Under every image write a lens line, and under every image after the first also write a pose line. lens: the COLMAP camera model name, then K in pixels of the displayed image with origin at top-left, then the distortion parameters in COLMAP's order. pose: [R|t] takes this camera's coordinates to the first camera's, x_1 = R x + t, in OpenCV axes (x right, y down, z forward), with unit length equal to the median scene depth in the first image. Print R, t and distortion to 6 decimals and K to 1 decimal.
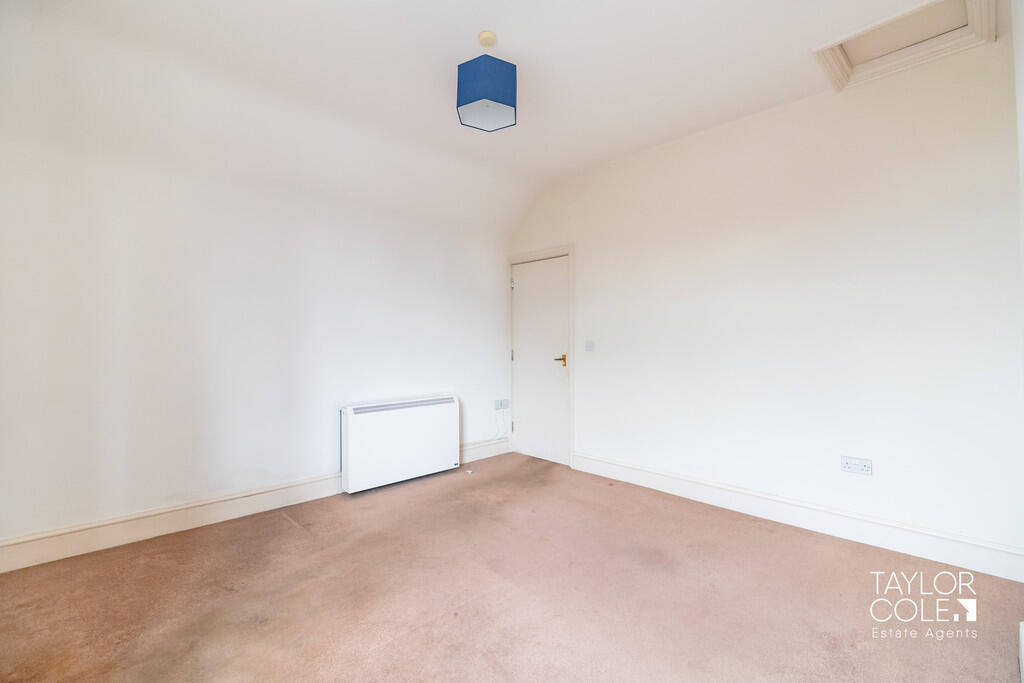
lens RADIAL K [[452.3, 0, 510.8], [0, 452.3, 340.0], [0, 0, 1]] dist [-0.001485, 0.000091]
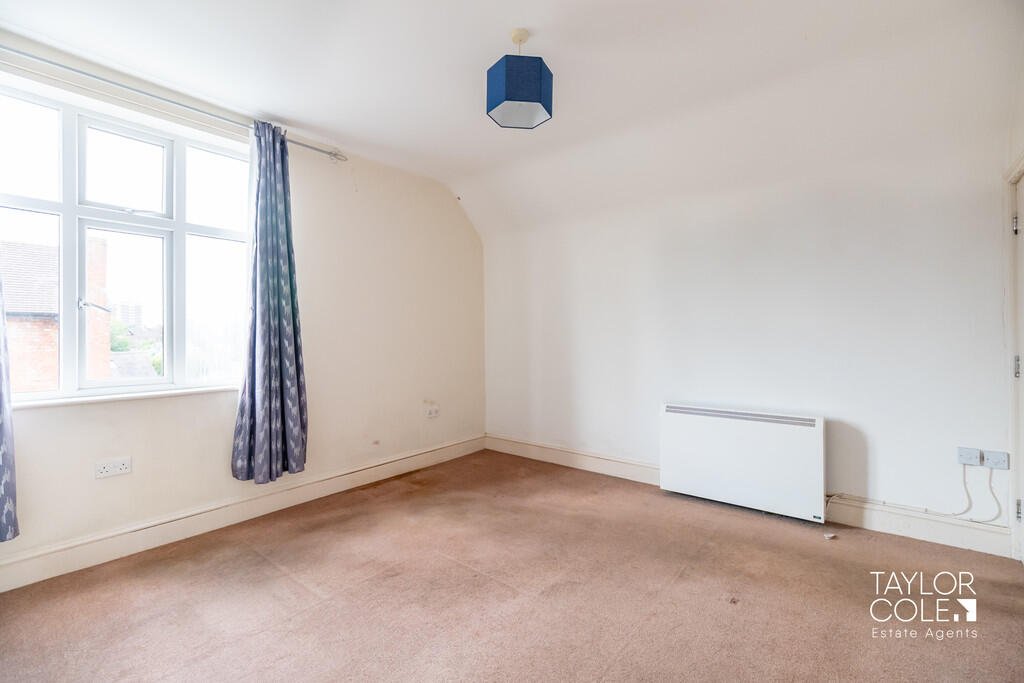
lens RADIAL K [[452.3, 0, 512.7], [0, 452.3, 339.2], [0, 0, 1]] dist [-0.001485, 0.000091]
pose [[0.121745, 0.014250, -0.992459, 0.578451], [0.010304, 0.999825, 0.015620, -0.013436], [0.992508, -0.012128, 0.121577, 0.531485]]
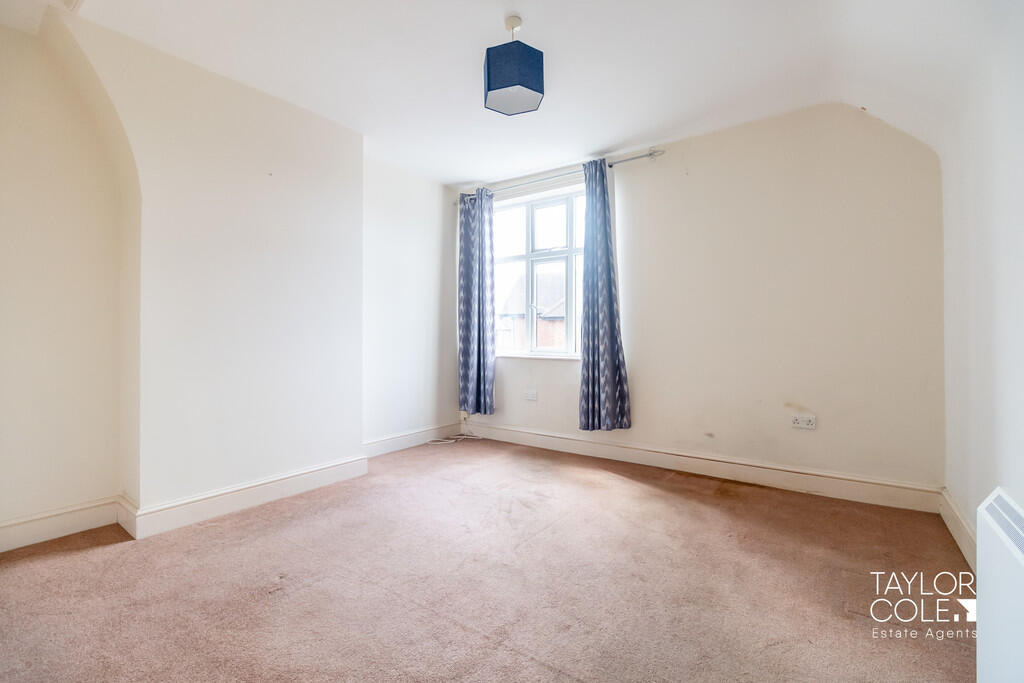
lens RADIAL K [[452.3, 0, 511.8], [0, 452.3, 344.0], [0, 0, 1]] dist [-0.001485, 0.000091]
pose [[-0.983734, 0.010341, -0.179335, 0.087112], [0.007179, 0.999807, 0.018270, 0.022273], [0.179489, 0.016685, -0.983618, 1.243991]]
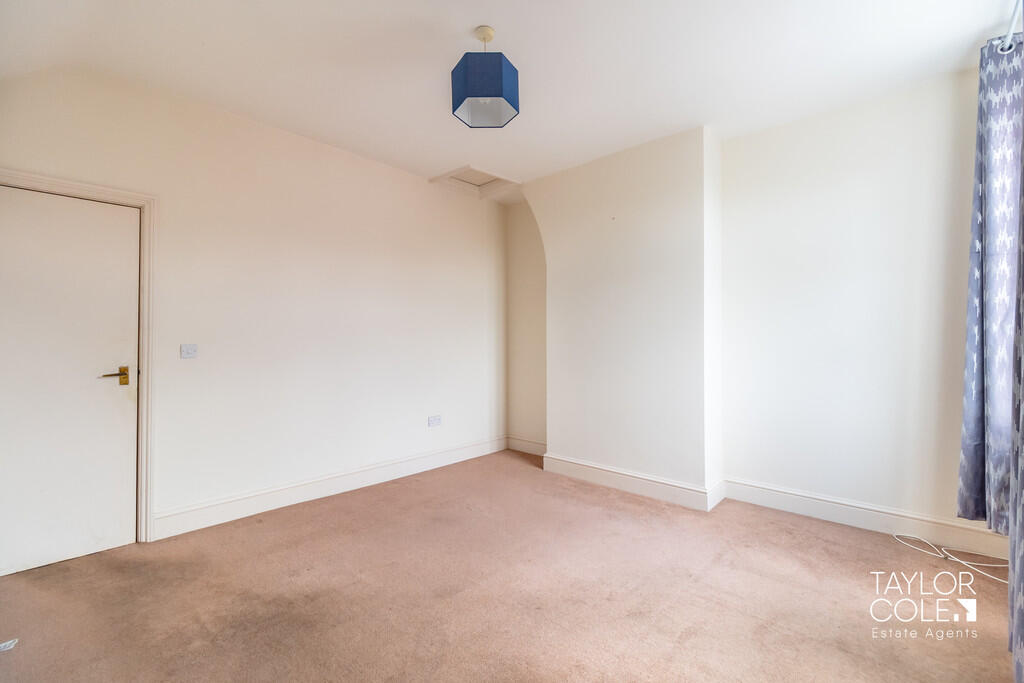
lens RADIAL K [[452.3, 0, 507.9], [0, 452.3, 337.7], [0, 0, 1]] dist [-0.001485, 0.000091]
pose [[-0.053823, 0.010193, 0.998498, -0.635624], [0.001072, 0.999948, -0.010150, 0.000162], [-0.998550, 0.000524, -0.053831, 0.620455]]
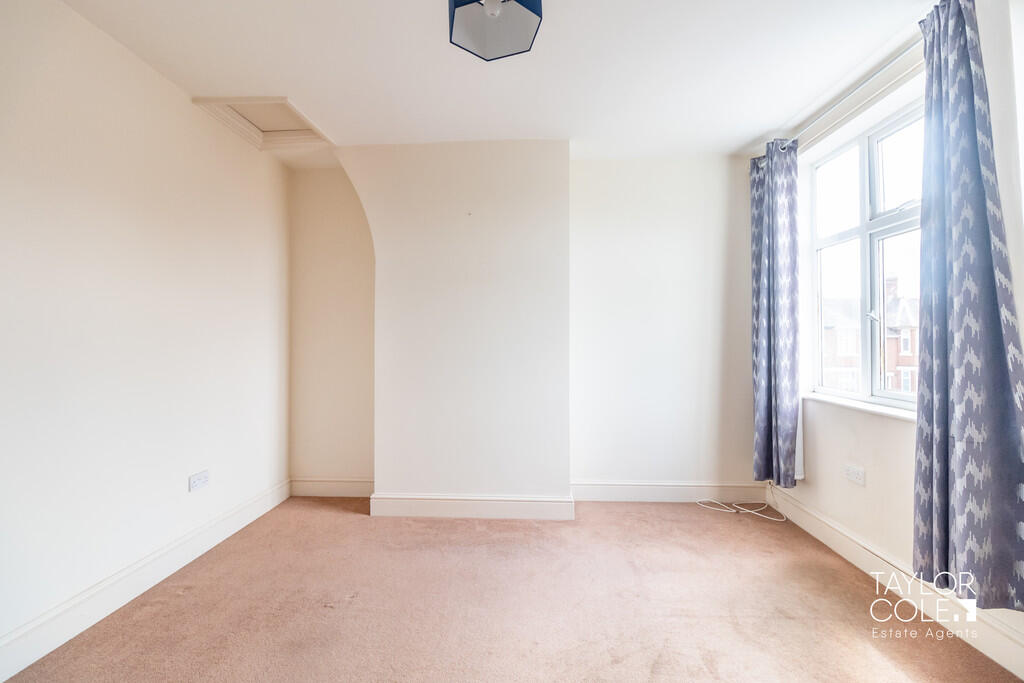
lens RADIAL K [[452.3, 0, 513.8], [0, 452.3, 334.7], [0, 0, 1]] dist [-0.001485, 0.000091]
pose [[-0.690425, 0.012753, 0.723292, -0.342504], [0.005040, 0.999905, -0.012820, -0.024911], [-0.723387, -0.005206, -0.690423, 0.892229]]
